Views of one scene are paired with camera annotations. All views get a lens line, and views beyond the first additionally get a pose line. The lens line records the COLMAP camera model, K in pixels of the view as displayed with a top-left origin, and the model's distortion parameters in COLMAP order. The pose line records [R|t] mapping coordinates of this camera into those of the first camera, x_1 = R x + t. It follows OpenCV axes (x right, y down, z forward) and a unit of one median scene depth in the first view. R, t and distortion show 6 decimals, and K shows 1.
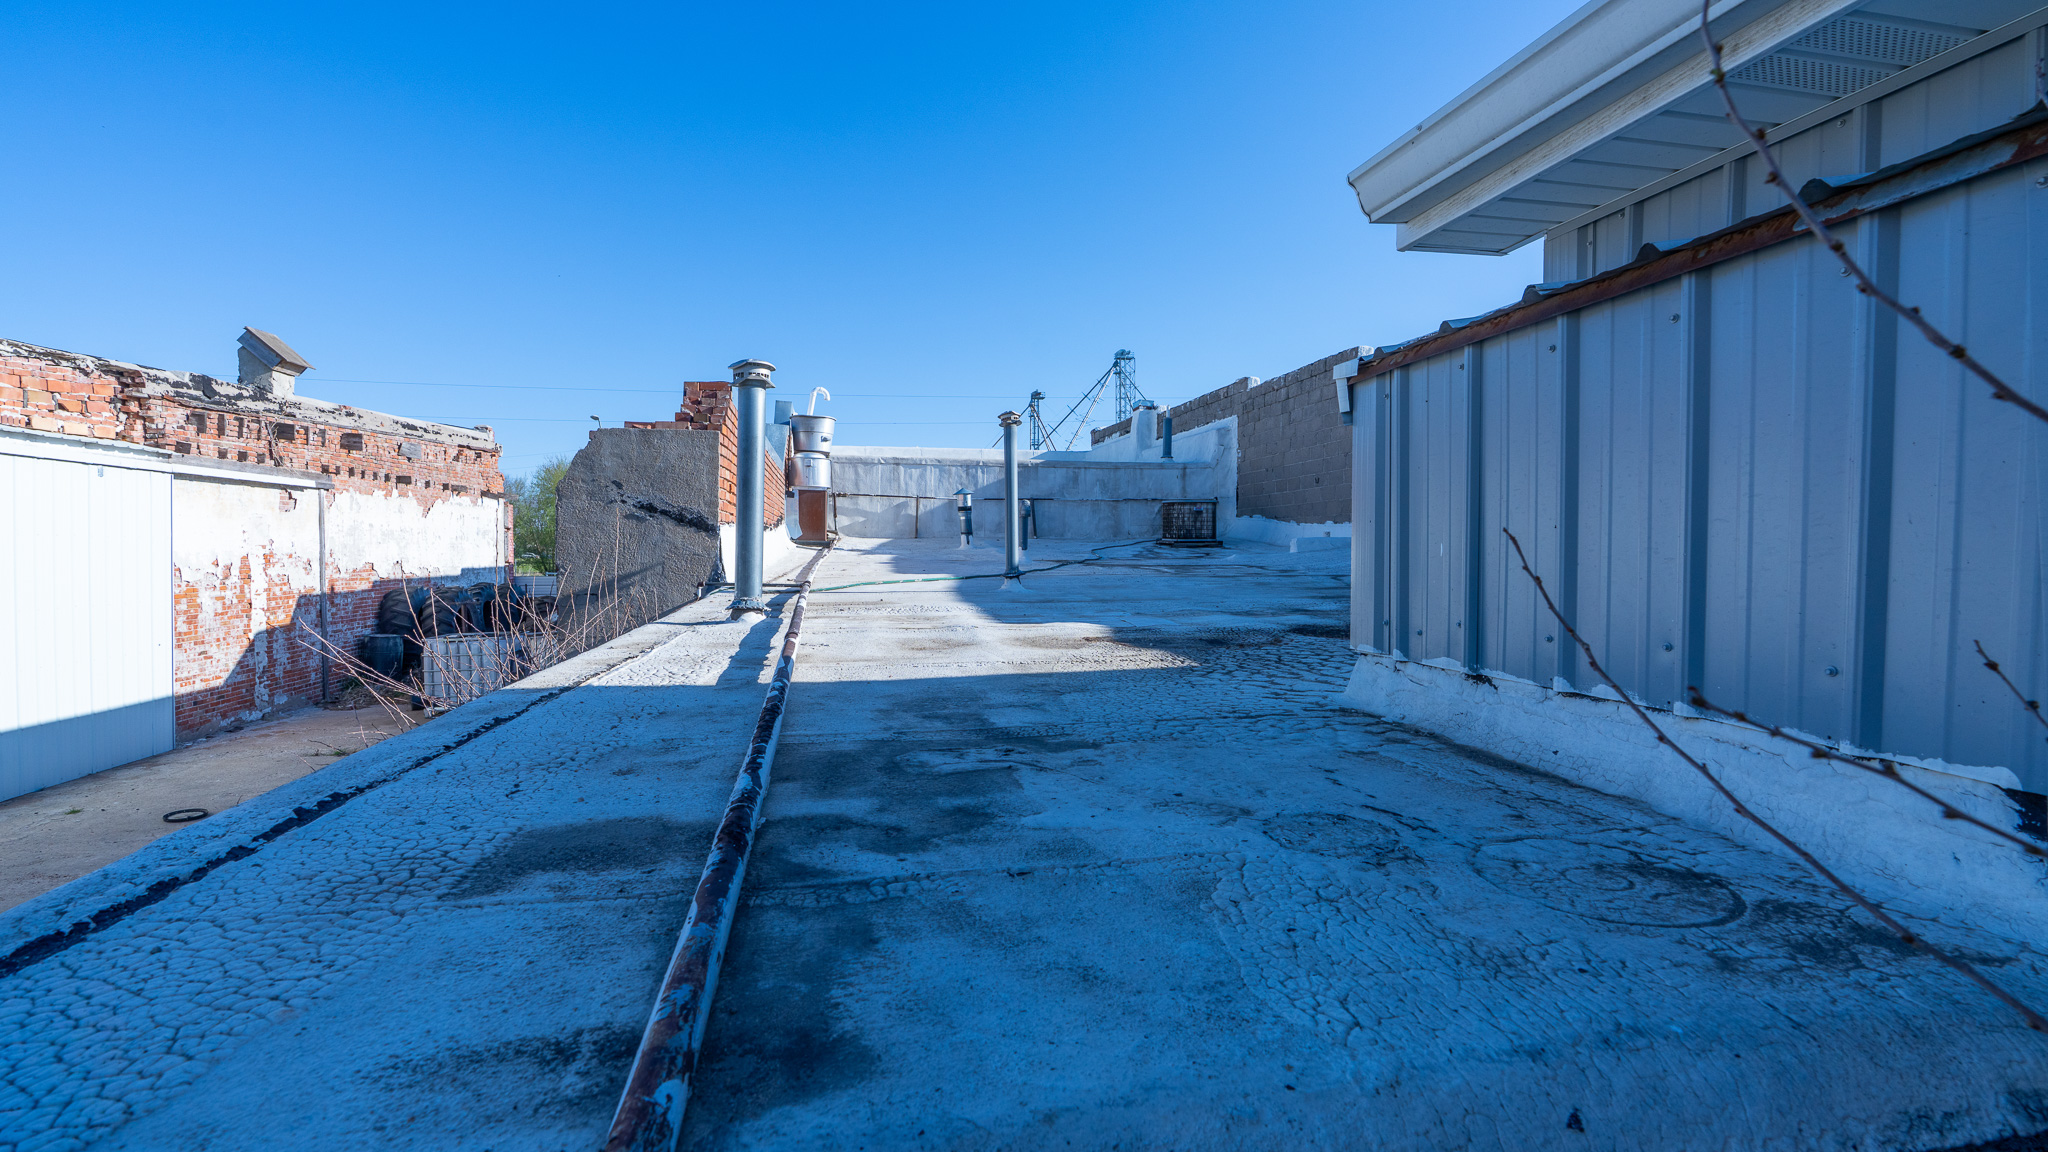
lens RADIAL K [[935.7, 0, 1025.9], [0, 935.7, 571.2], [0, 0, 1]] dist [-0.000599, 0.000858]
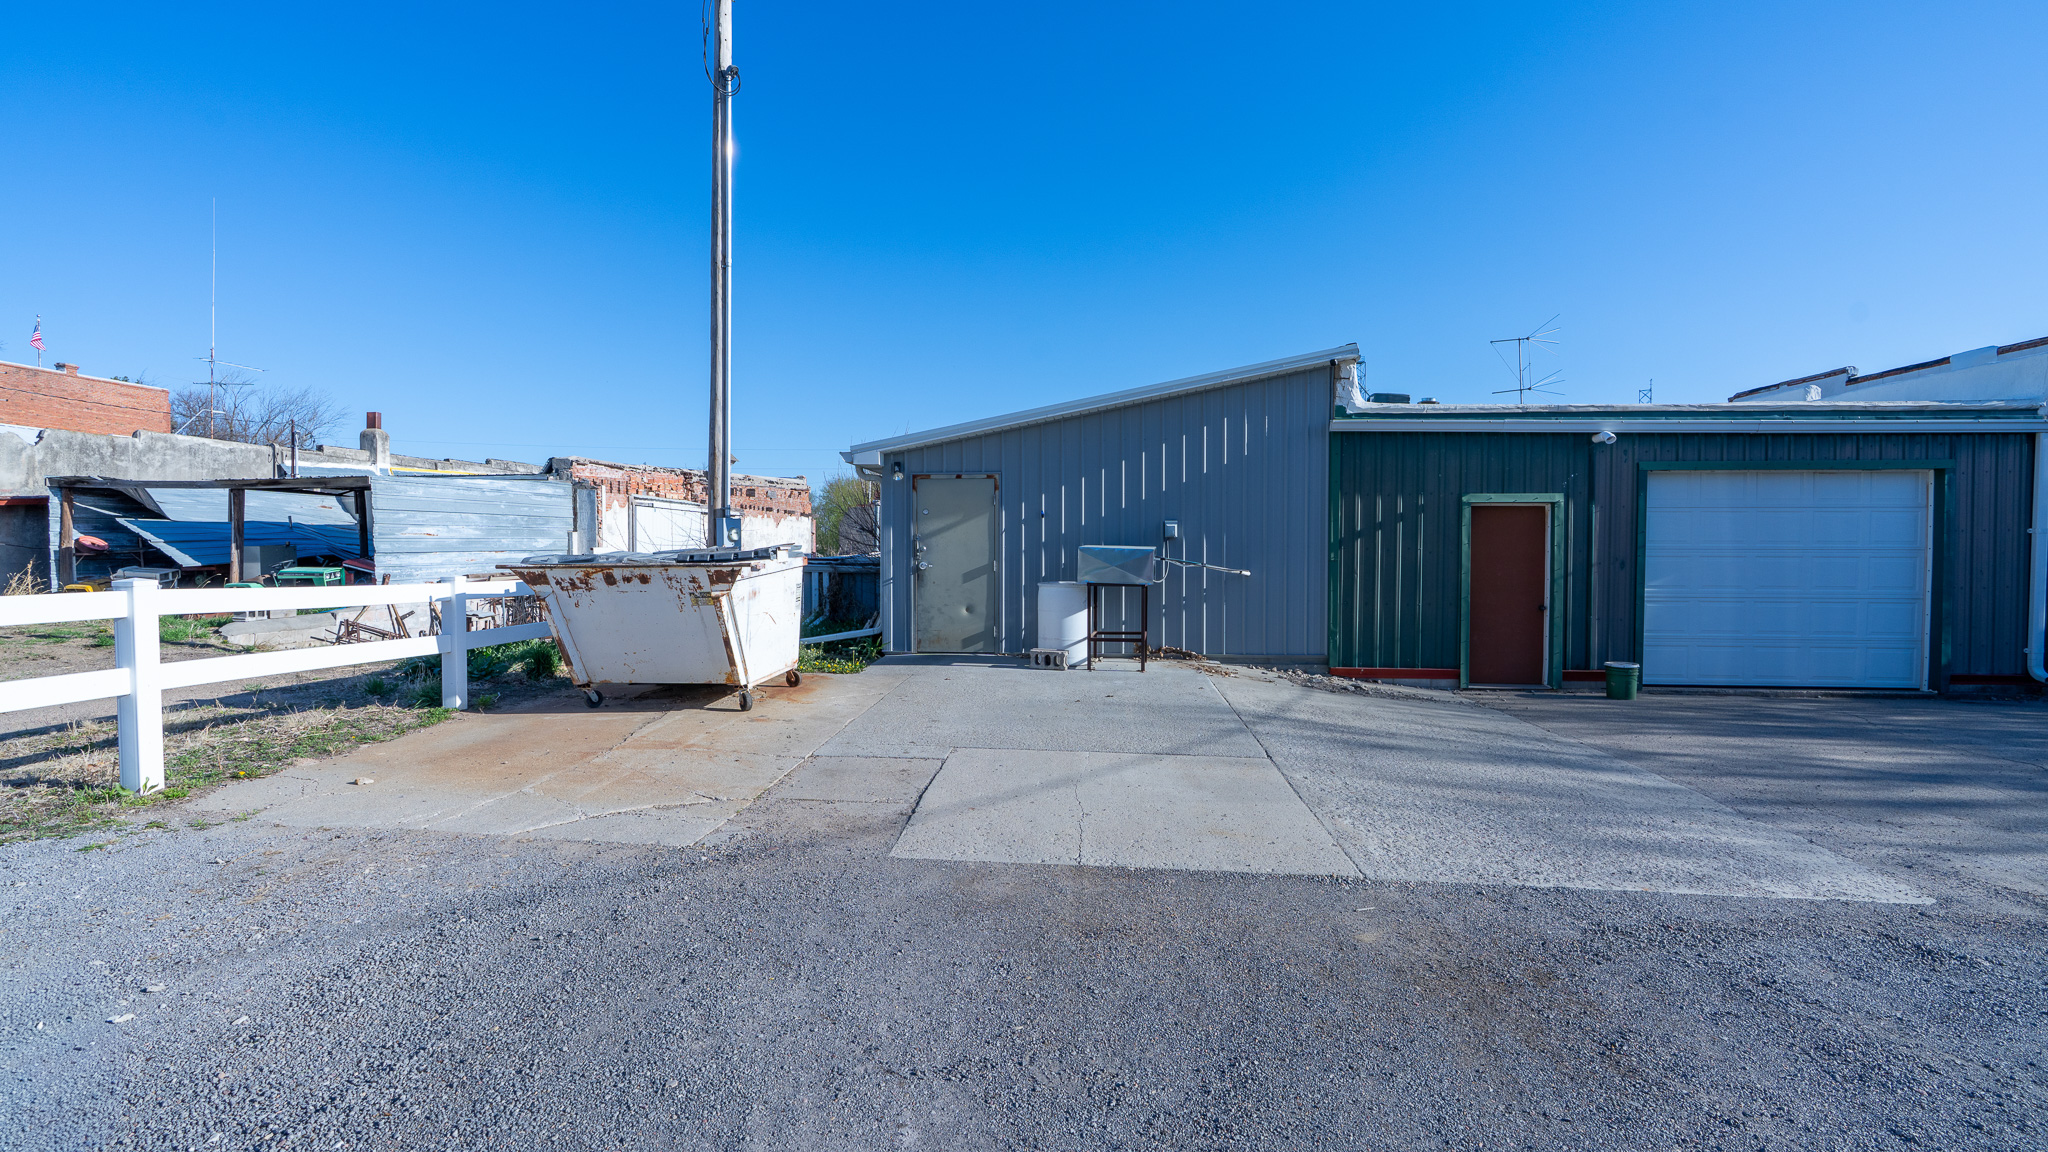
lens RADIAL K [[935.7, 0, 1020.8], [0, 935.7, 572.1], [0, 0, 1]] dist [-0.000599, 0.000858]
pose [[0.963699, 0.013239, -0.266663, 0.402250], [-0.013714, 0.999906, 0.000081, 0.030313], [0.266639, 0.003579, 0.963790, -0.808745]]
